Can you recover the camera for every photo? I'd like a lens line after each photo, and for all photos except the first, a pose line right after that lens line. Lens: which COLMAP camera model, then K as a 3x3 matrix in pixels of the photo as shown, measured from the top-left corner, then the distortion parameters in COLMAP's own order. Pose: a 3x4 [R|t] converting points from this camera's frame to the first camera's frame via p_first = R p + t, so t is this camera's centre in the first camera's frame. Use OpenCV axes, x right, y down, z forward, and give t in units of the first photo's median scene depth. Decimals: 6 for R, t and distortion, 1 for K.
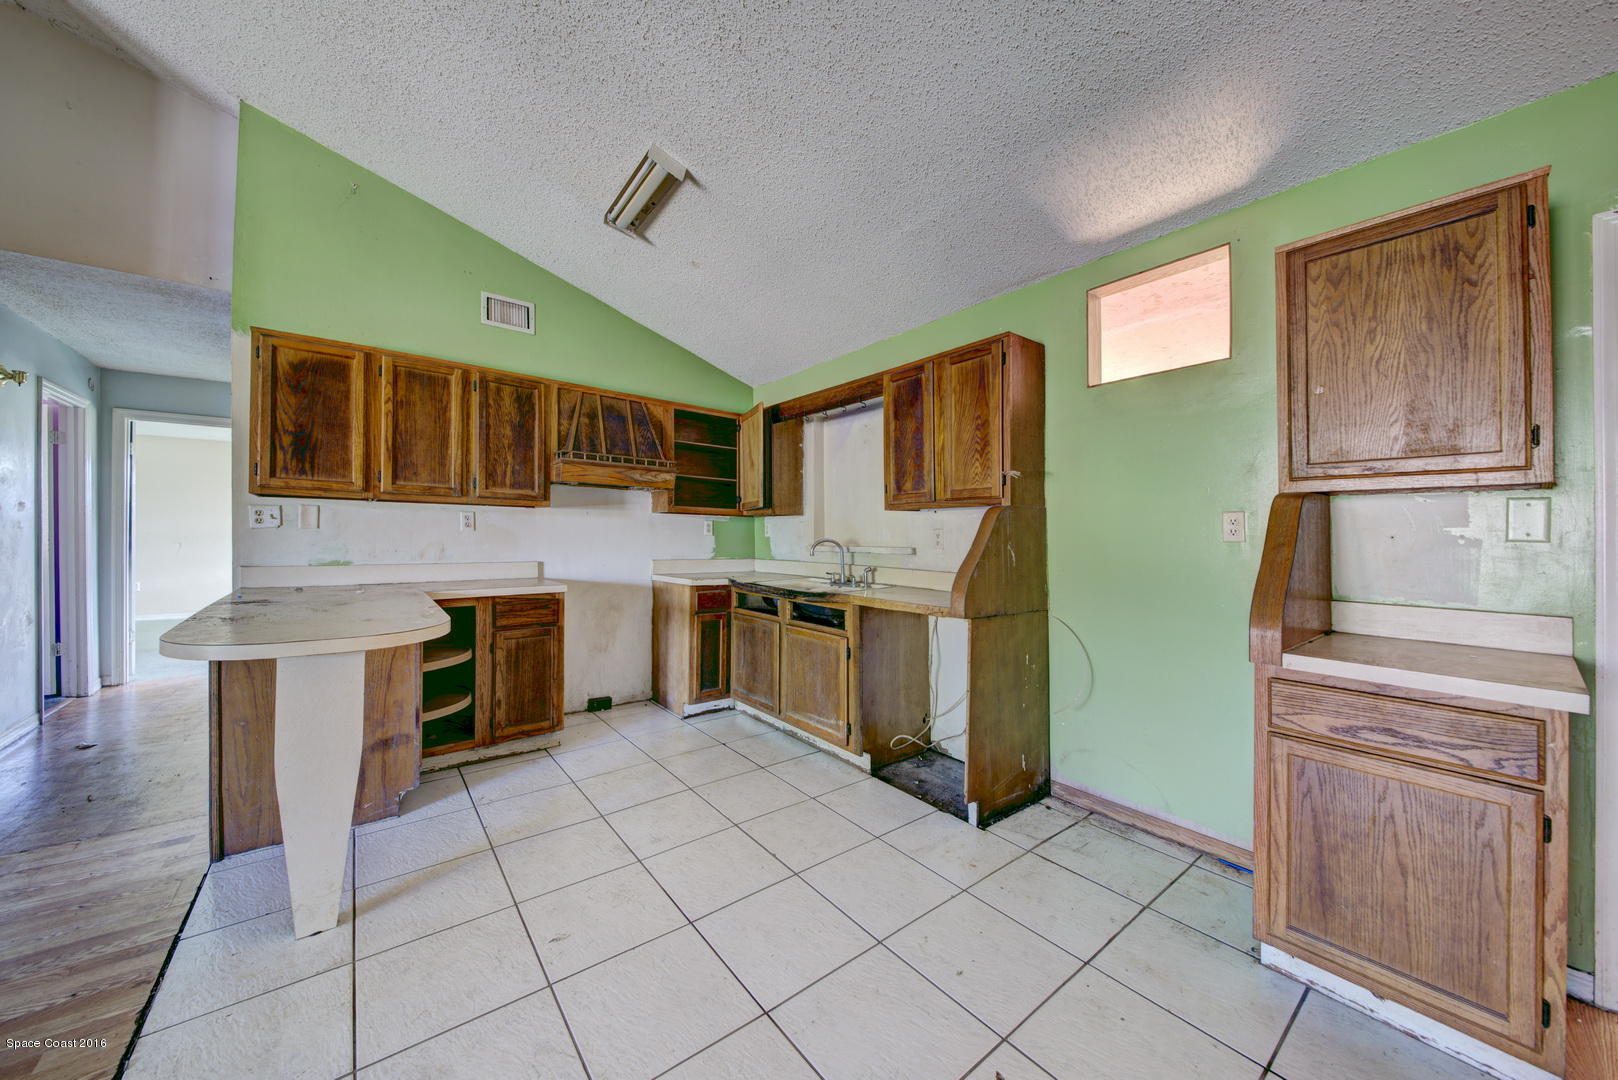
lens RADIAL K [[565.2, 0, 803.8], [0, 565.2, 530.0], [0, 0, 1]] dist [0.021829, -0.009068]
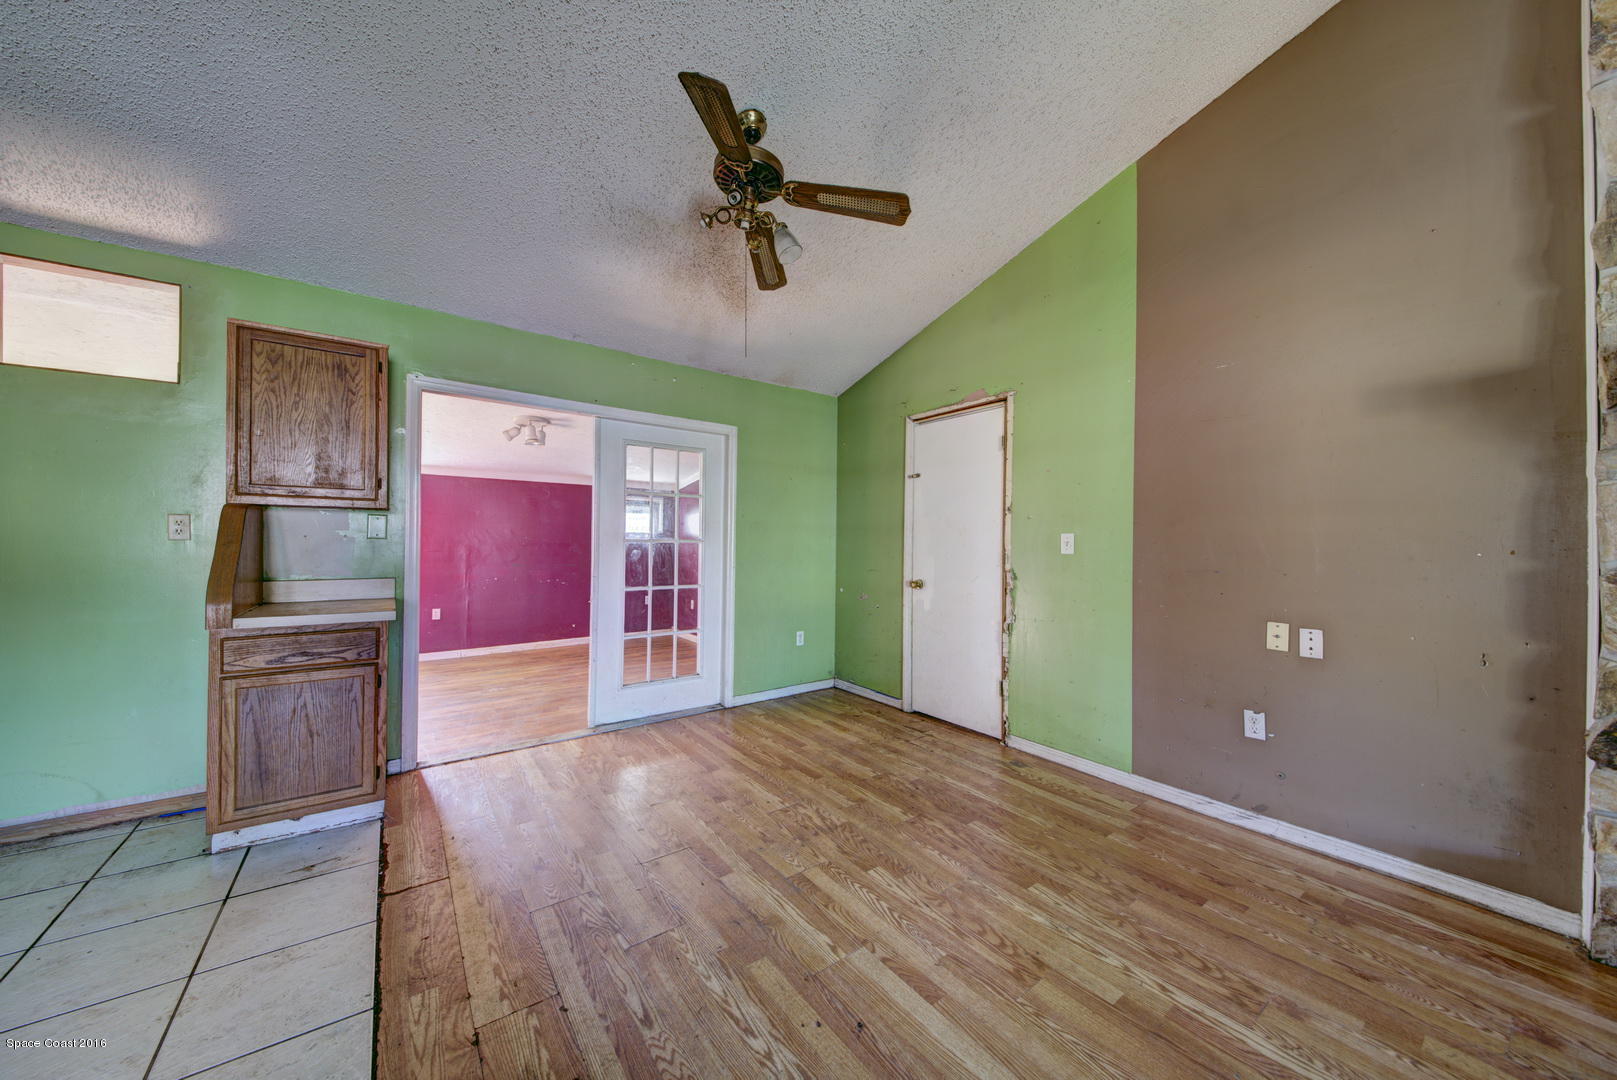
lens RADIAL K [[539.7, 0, 803.5], [0, 539.7, 539.8], [0, 0, 1]] dist [0.029726, -0.011641]
pose [[0.031907, -0.007200, 0.999465, -0.253067], [-0.017560, 0.999816, 0.007763, -0.007987], [-0.999337, -0.017798, 0.031775, -0.239646]]
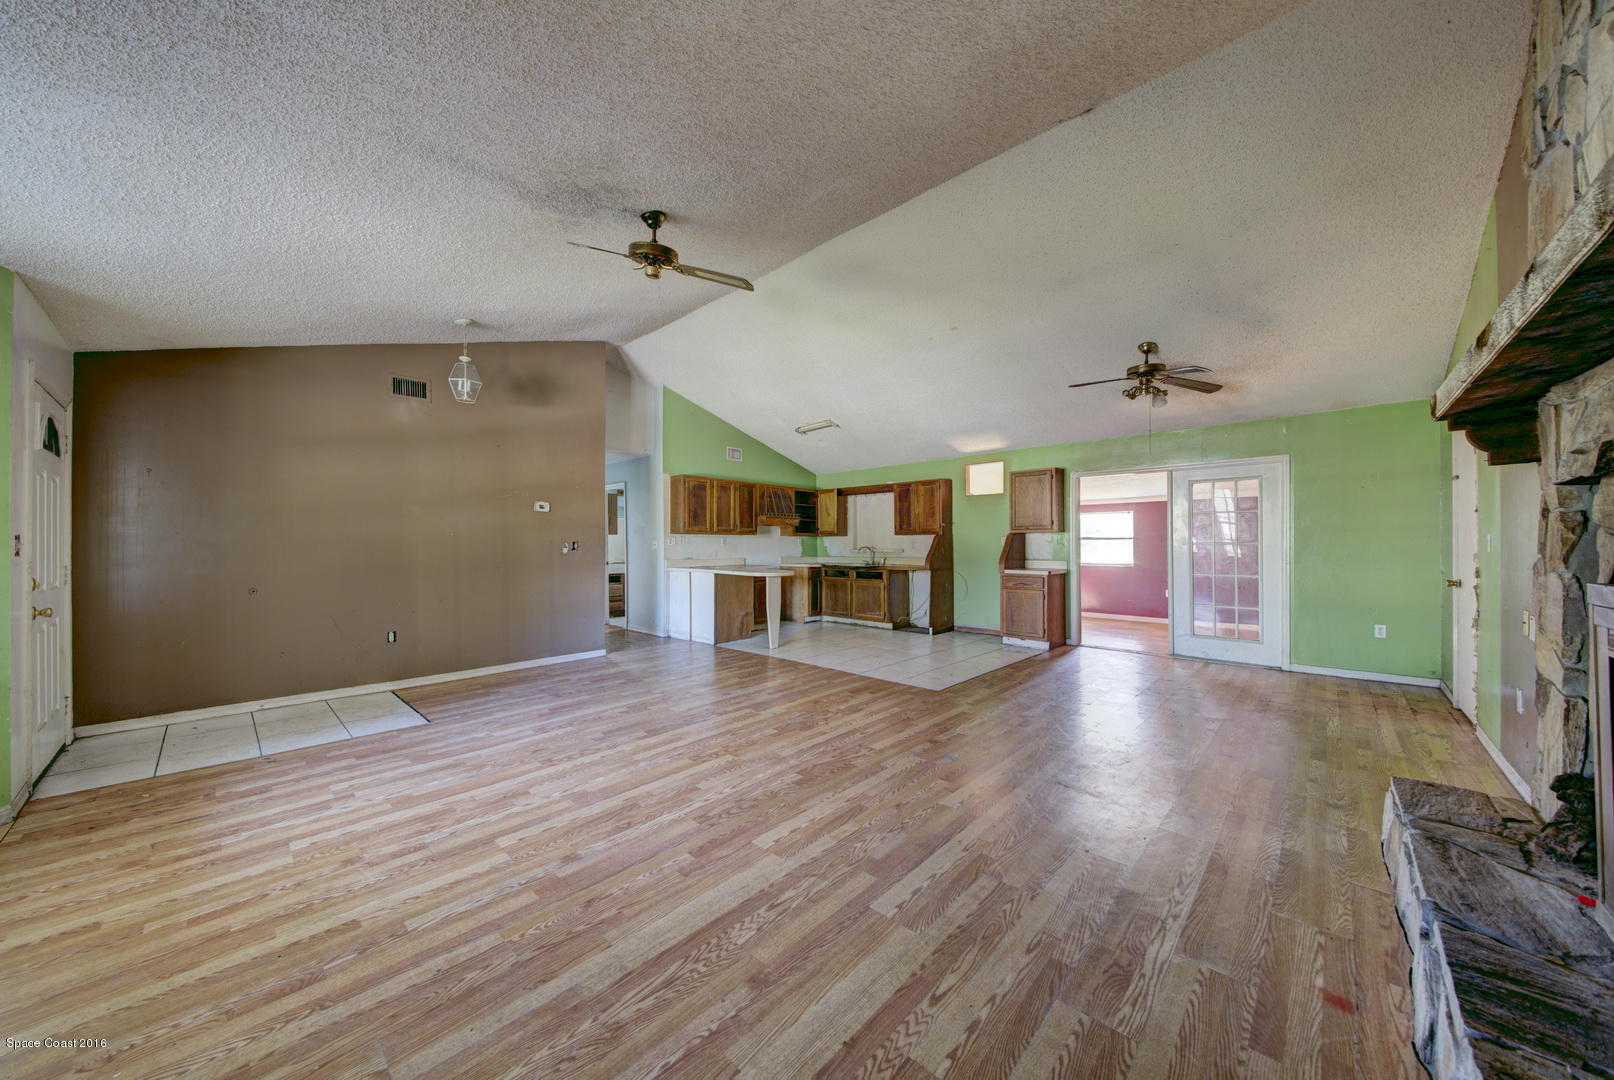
lens RADIAL K [[550.2, 0, 798.8], [0, 550.2, 545.0], [0, 0, 1]] dist [0.045749, -0.022213]
pose [[0.989493, -0.015118, 0.143789, -0.728211], [0.014025, 0.999865, 0.008614, -0.018028], [-0.143900, -0.006507, 0.989571, -1.620321]]
